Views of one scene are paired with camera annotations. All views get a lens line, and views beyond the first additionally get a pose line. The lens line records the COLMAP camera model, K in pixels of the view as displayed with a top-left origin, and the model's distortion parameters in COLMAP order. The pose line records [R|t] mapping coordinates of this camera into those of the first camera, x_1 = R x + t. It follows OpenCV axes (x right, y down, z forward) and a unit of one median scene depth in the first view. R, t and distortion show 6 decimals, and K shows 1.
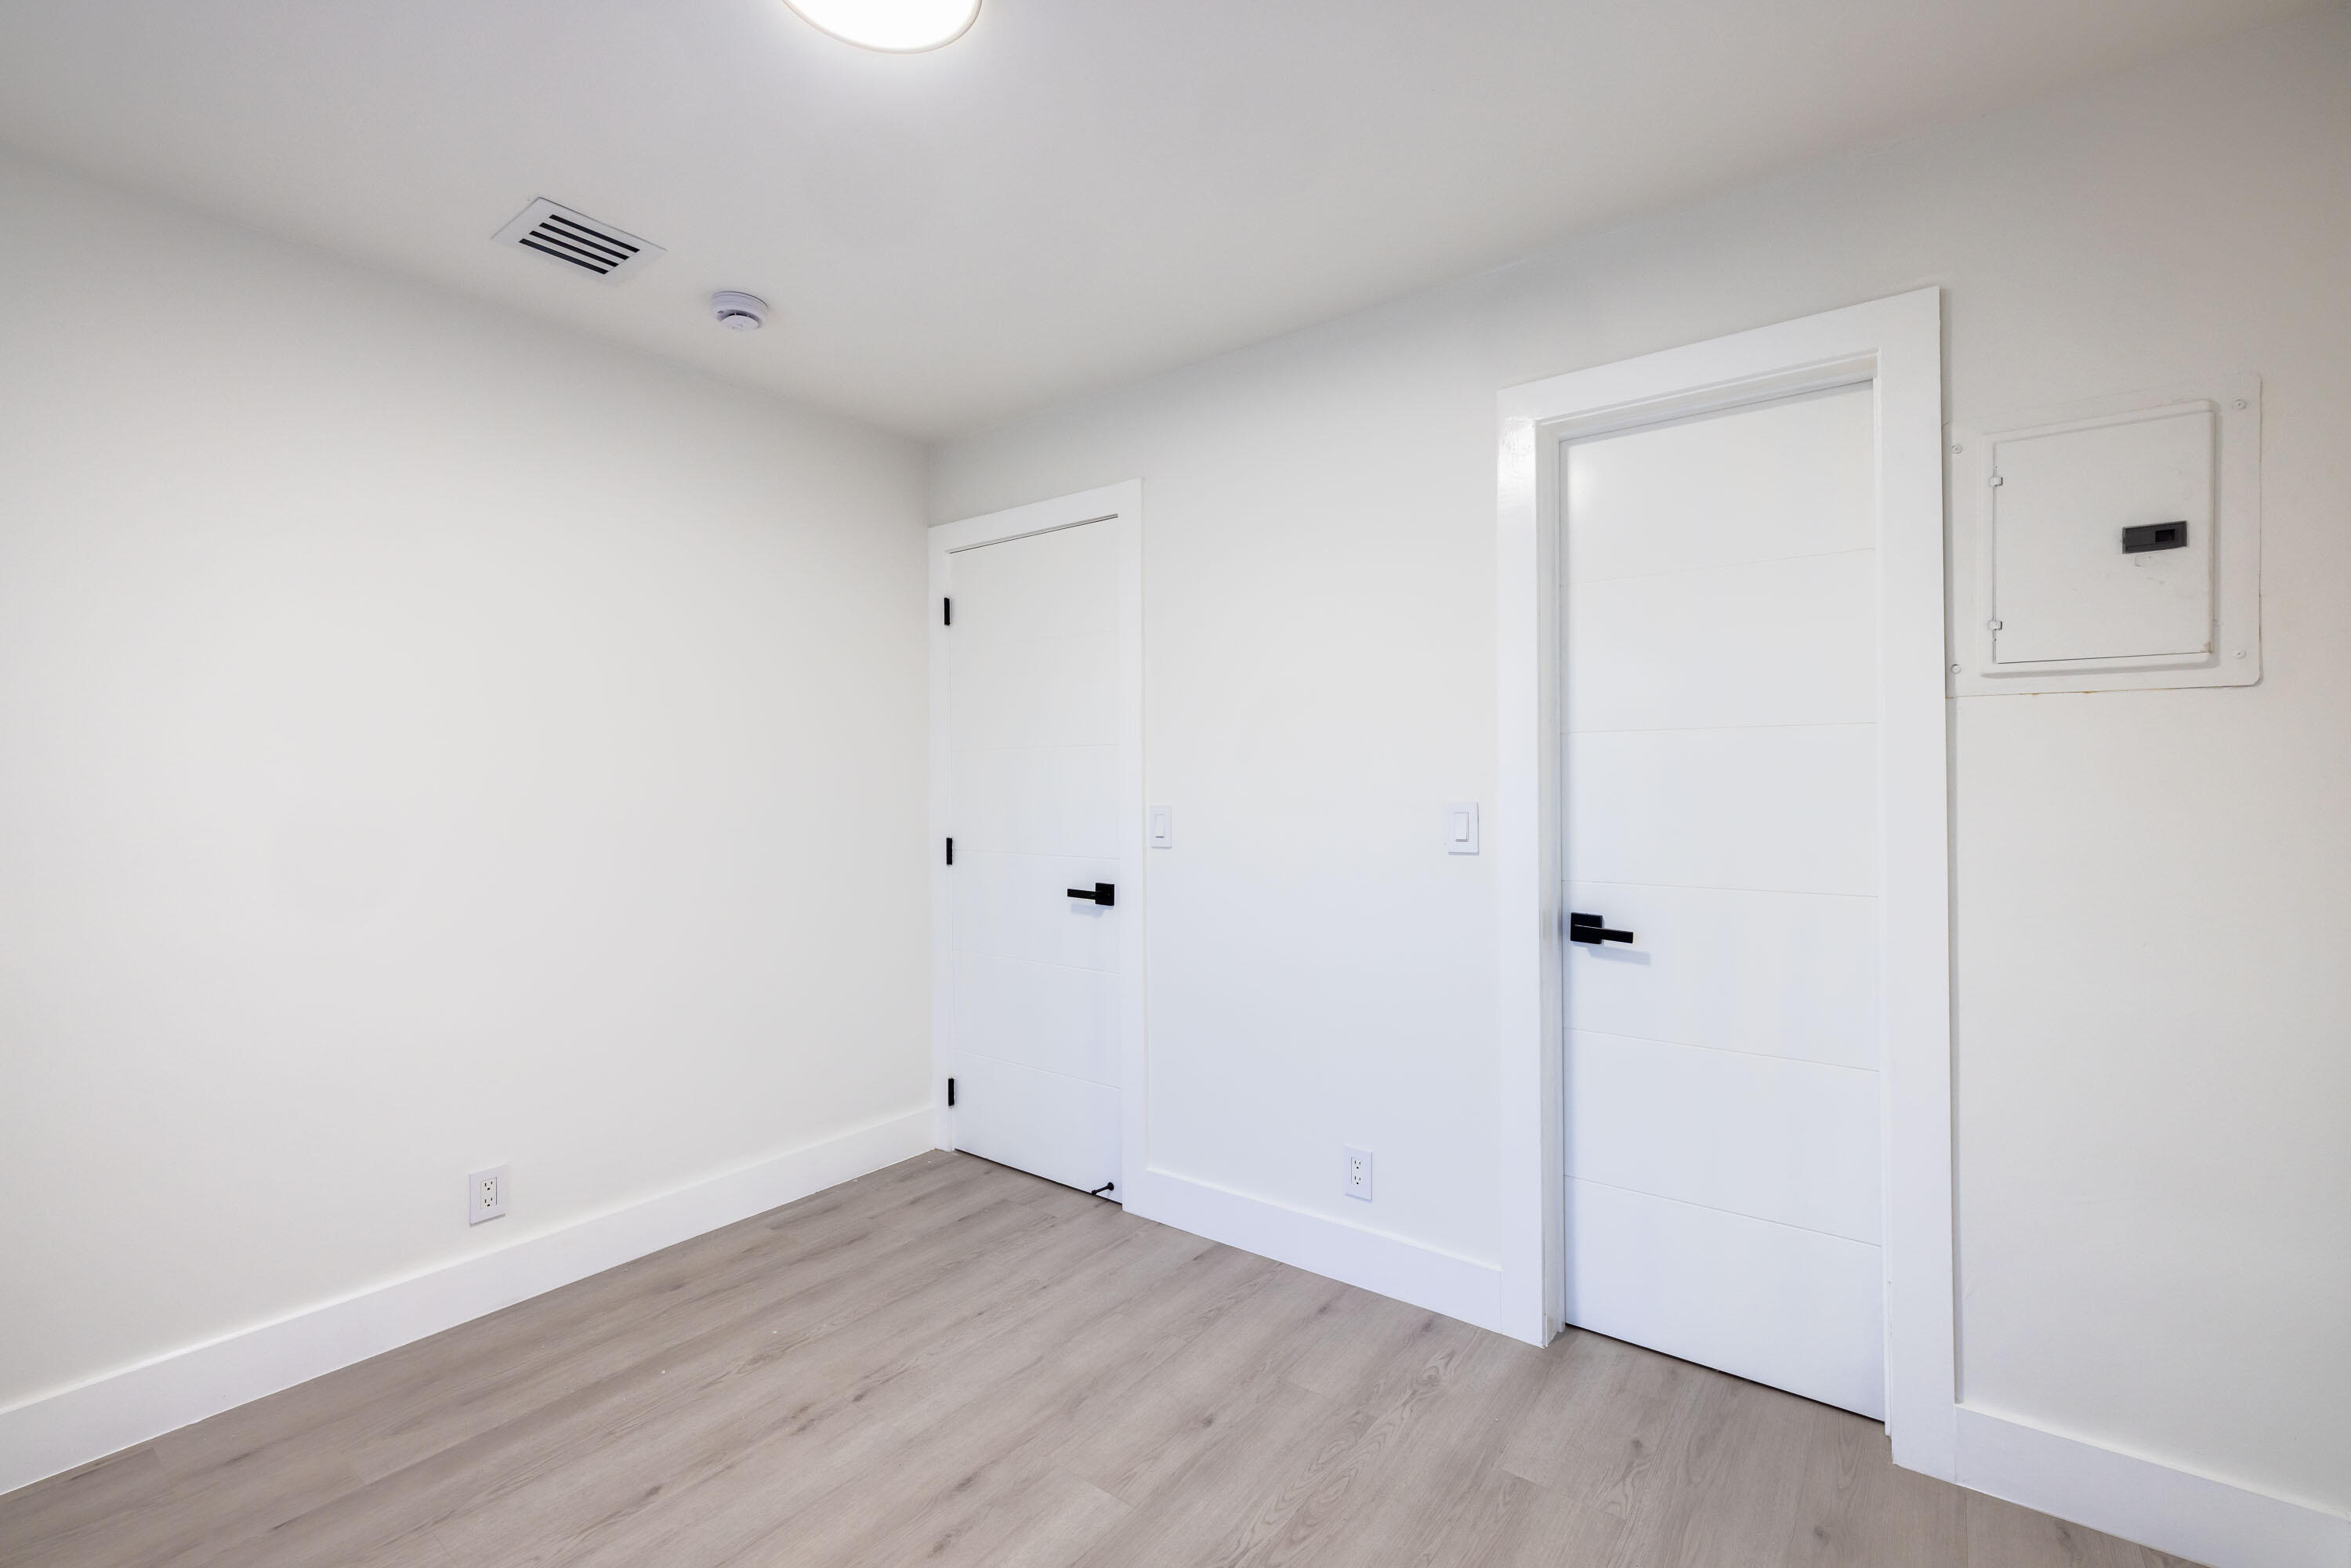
lens RADIAL K [[1008.8, 0, 1160.0], [0, 1008.8, 790.2], [0, 0, 1]] dist [0.004724, -0.000269]
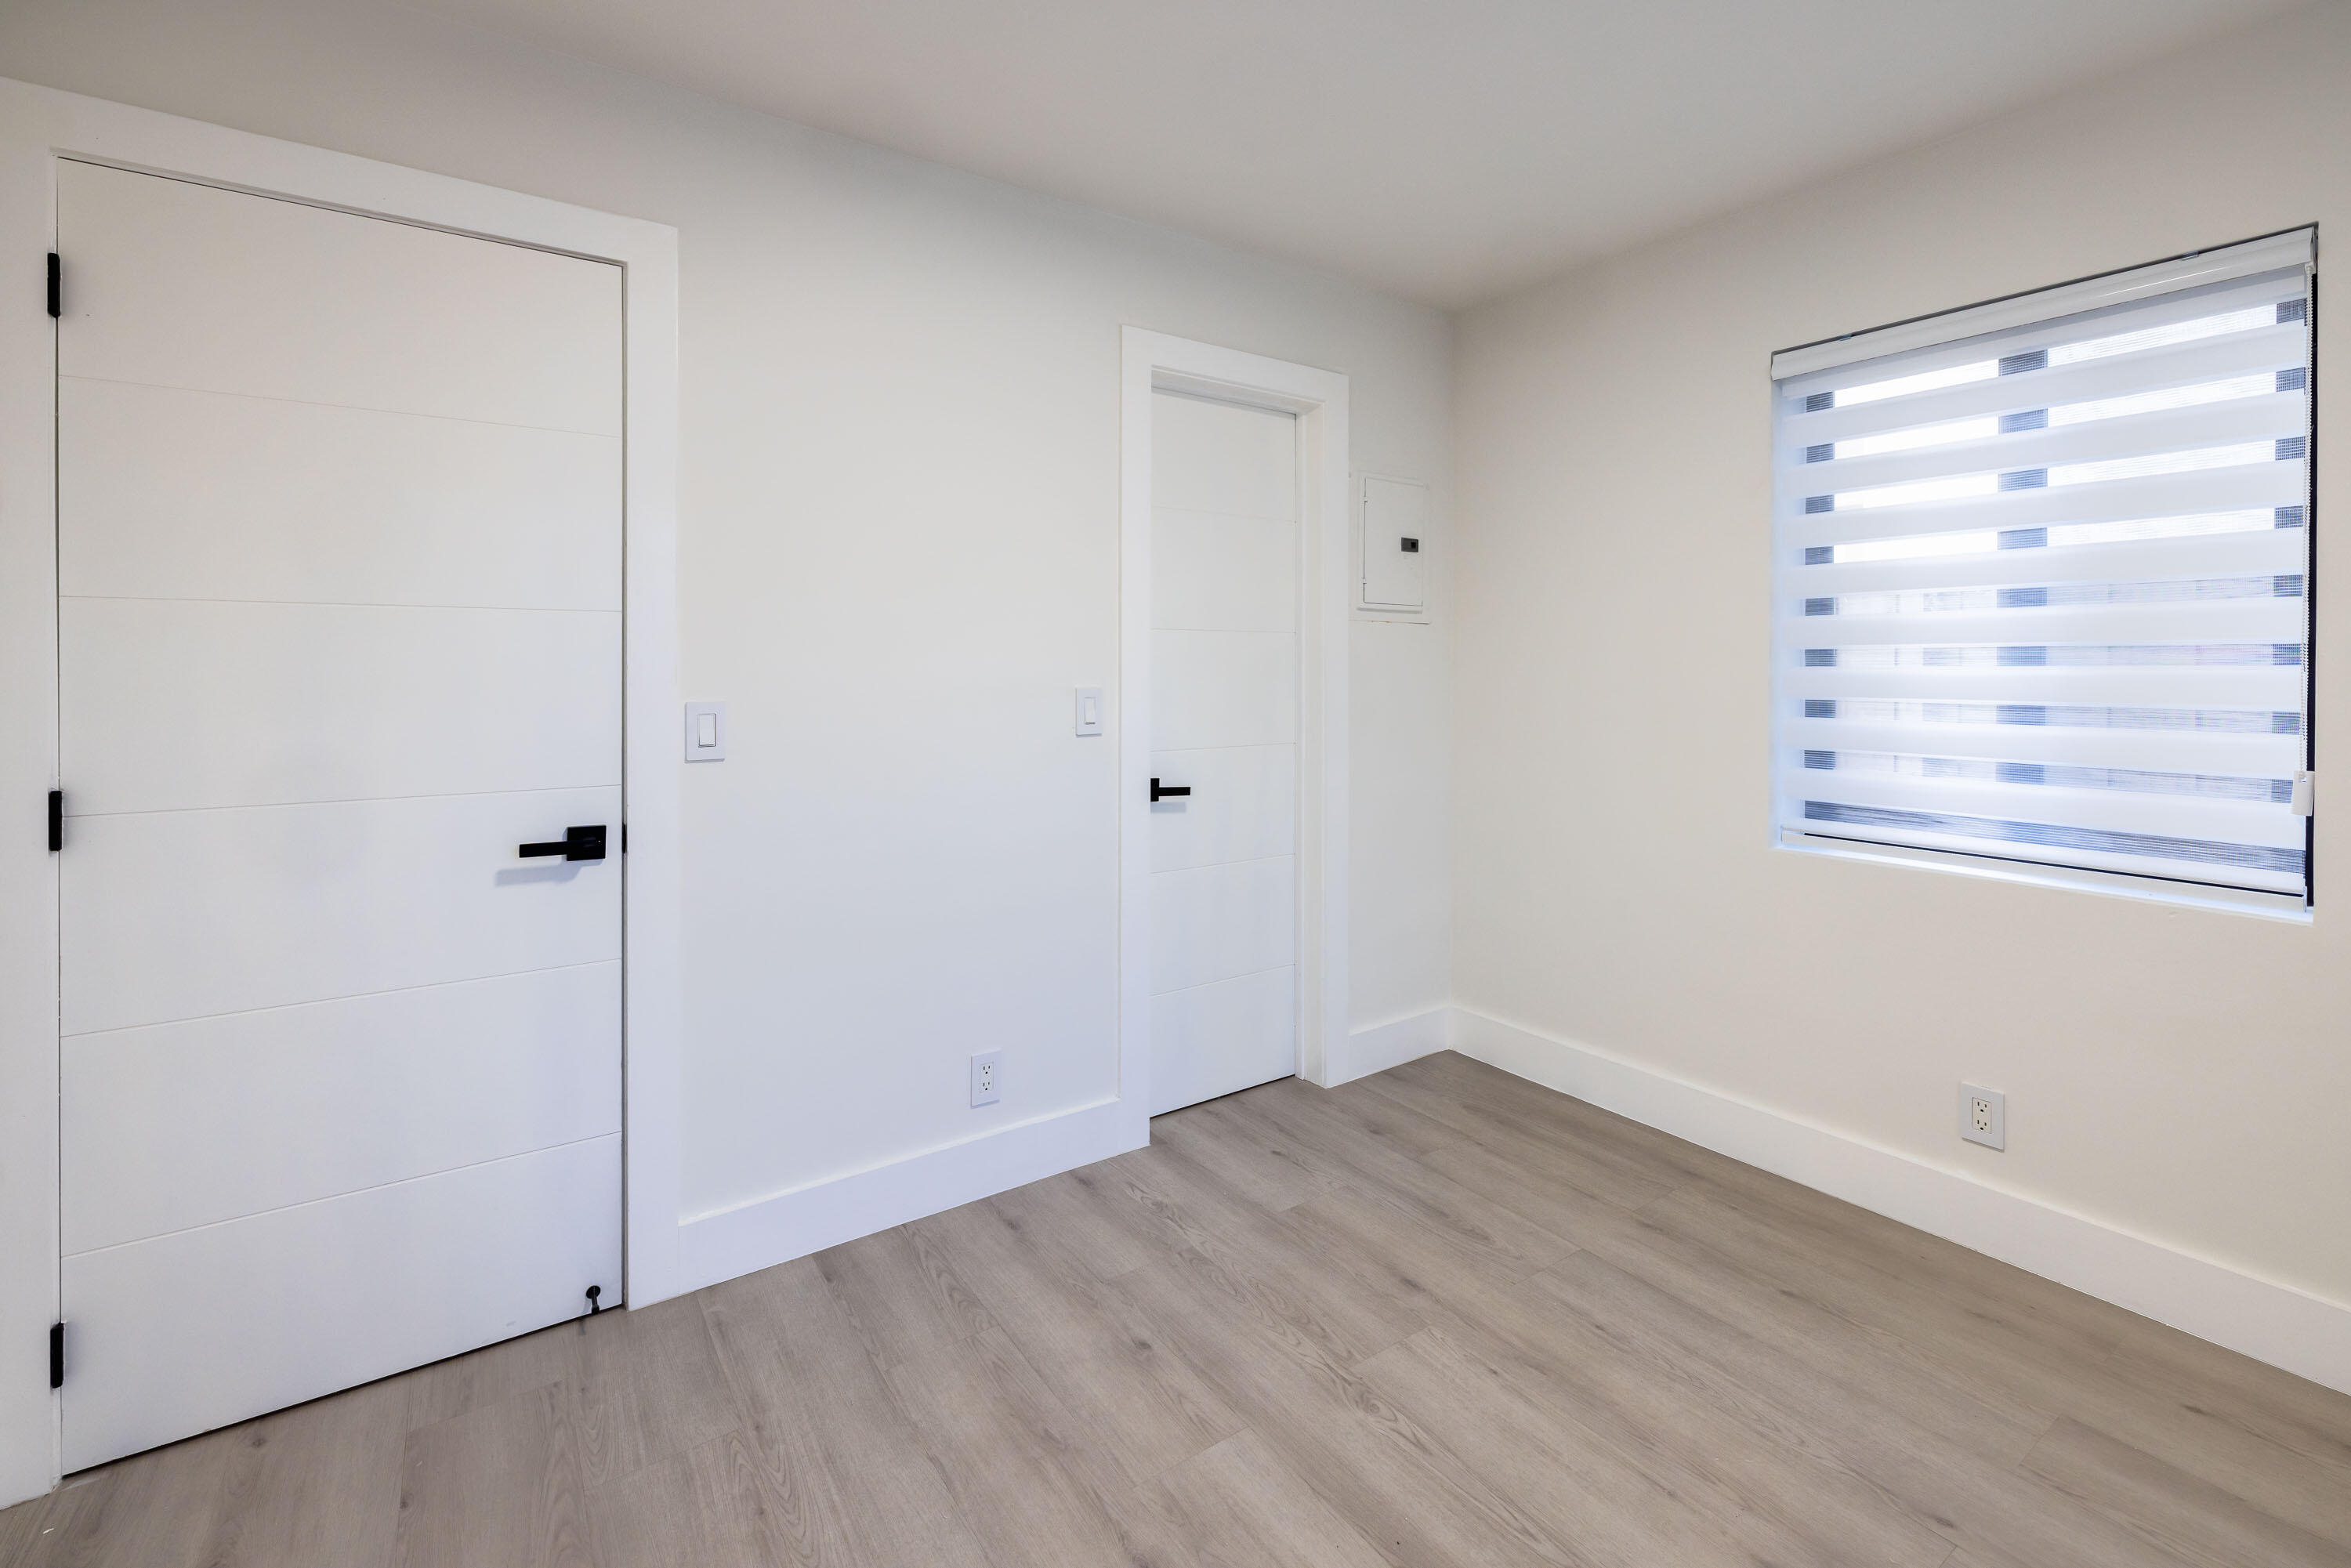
lens RADIAL K [[979.7, 0, 1135.1], [0, 979.7, 688.5], [0, 0, 1]] dist [0.001835, -0.000872]
pose [[0.304769, -0.008200, 0.952391, -0.625264], [0.012065, 0.999916, 0.004748, 0.006986], [-0.952350, 0.010044, 0.304842, 0.548536]]
